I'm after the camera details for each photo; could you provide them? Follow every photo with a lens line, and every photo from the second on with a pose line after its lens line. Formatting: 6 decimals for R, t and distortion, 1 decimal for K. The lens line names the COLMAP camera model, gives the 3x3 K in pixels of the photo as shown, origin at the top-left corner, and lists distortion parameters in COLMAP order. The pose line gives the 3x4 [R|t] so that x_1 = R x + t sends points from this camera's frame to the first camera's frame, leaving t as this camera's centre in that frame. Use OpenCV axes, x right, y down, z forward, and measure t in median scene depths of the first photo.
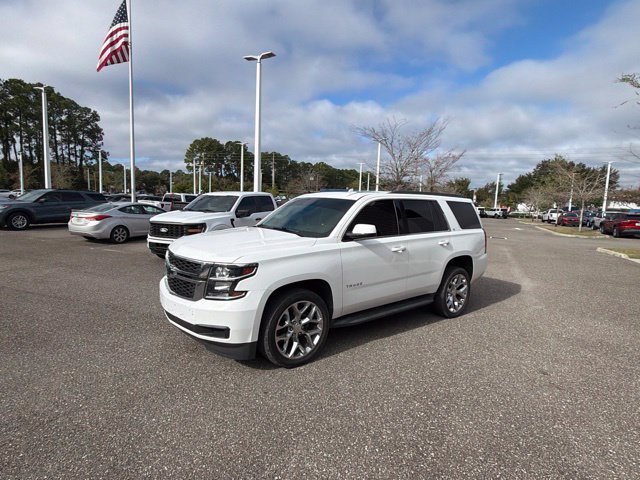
lens RADIAL K [[353.1, 0, 318.5], [0, 353.1, 242.3], [0, 0, 1]] dist [-0.000660, 0.000483]
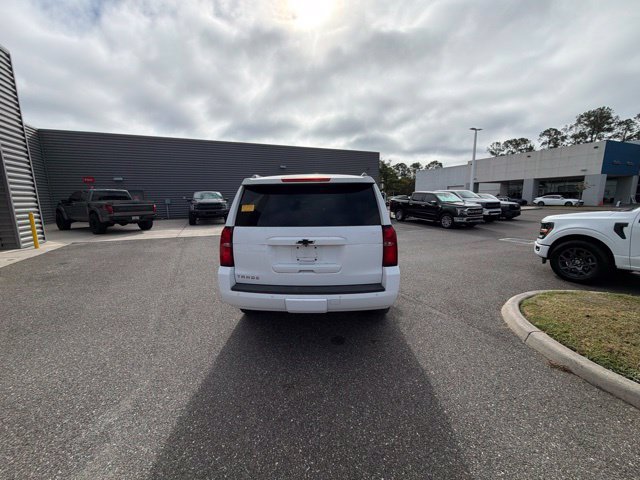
lens RADIAL K [[253.6, 0, 320.0], [0, 253.6, 240.0], [0, 0, 1]] dist [-0.001319, 0.000293]
pose [[-0.654757, 0.096338, -0.749674, 0.800895], [-0.099342, 0.972271, 0.211707, -0.145127], [0.749282, 0.213091, -0.627031, 1.623636]]
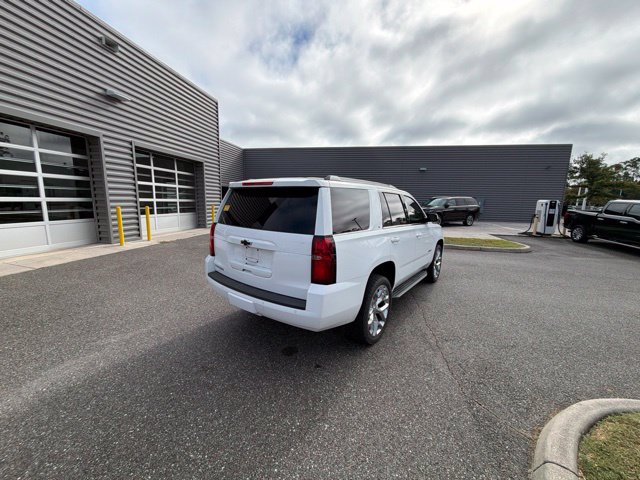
lens RADIAL K [[253.6, 0, 320.0], [0, 253.6, 240.0], [0, 0, 1]] dist [-0.001319, 0.000293]
pose [[-0.964014, -0.018437, -0.265210, 0.455619], [-0.088520, 0.962928, 0.254821, -0.182658], [0.250680, 0.269128, -0.929908, 1.802322]]
